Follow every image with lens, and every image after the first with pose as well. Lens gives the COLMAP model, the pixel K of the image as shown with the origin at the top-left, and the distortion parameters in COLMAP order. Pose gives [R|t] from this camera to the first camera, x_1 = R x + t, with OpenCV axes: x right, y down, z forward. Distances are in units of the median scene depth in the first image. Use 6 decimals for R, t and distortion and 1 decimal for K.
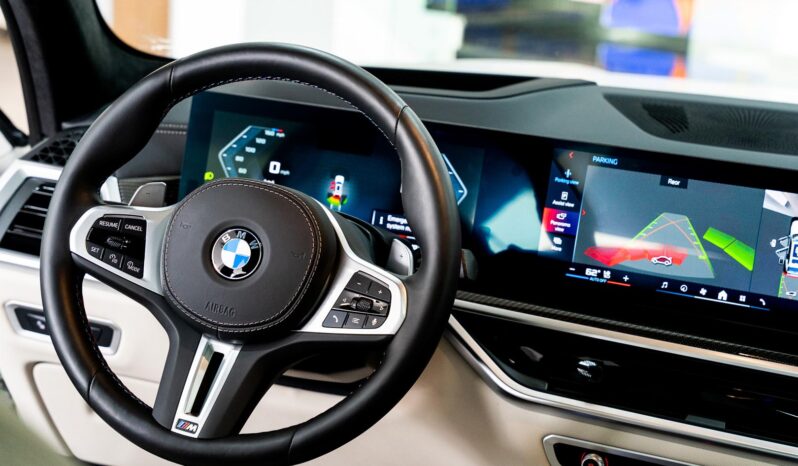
lens RADIAL K [[1427.6, 0, 400.2], [0, 1427.6, 233.1], [0, 0, 1]] dist [0.033525, 0.000000]
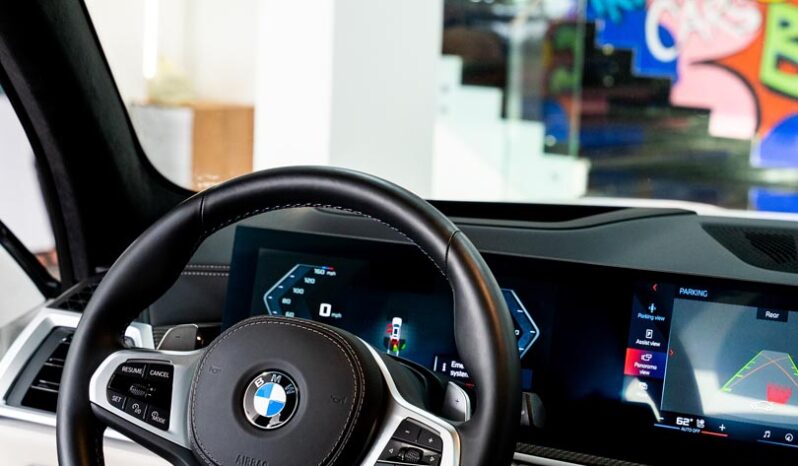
lens RADIAL K [[1654.2, 0, 401.7], [0, 1654.2, 171.9], [0, 0, 1]] dist [0.003285, 0.000000]
pose [[0.996859, -0.023717, -0.075568, 0.044045], [0.012086, 0.988490, -0.150804, 0.027750], [0.078274, 0.149417, 0.985671, -0.029072]]
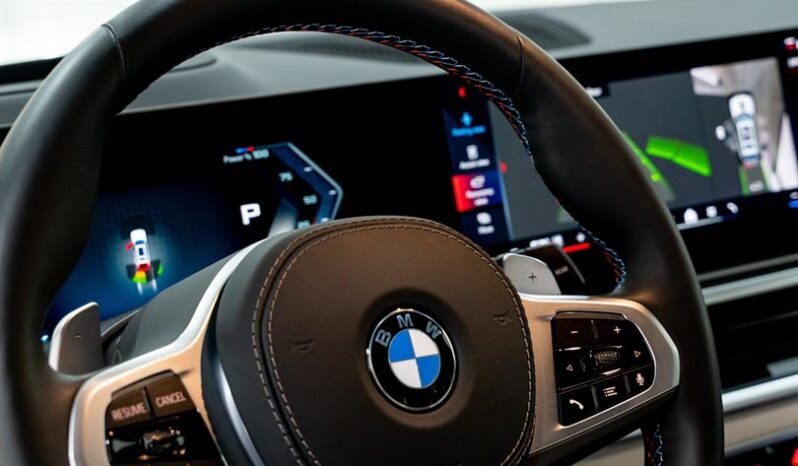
lens RADIAL K [[1449.3, 0, 403.9], [0, 1449.3, 179.9], [0, 0, 1]] dist [0.000930, 0.000000]
pose [[0.592569, -0.243942, 0.767694, -0.449895], [0.293340, 0.952952, 0.076385, -0.078175], [-0.750209, 0.179932, 0.636247, 0.607271]]
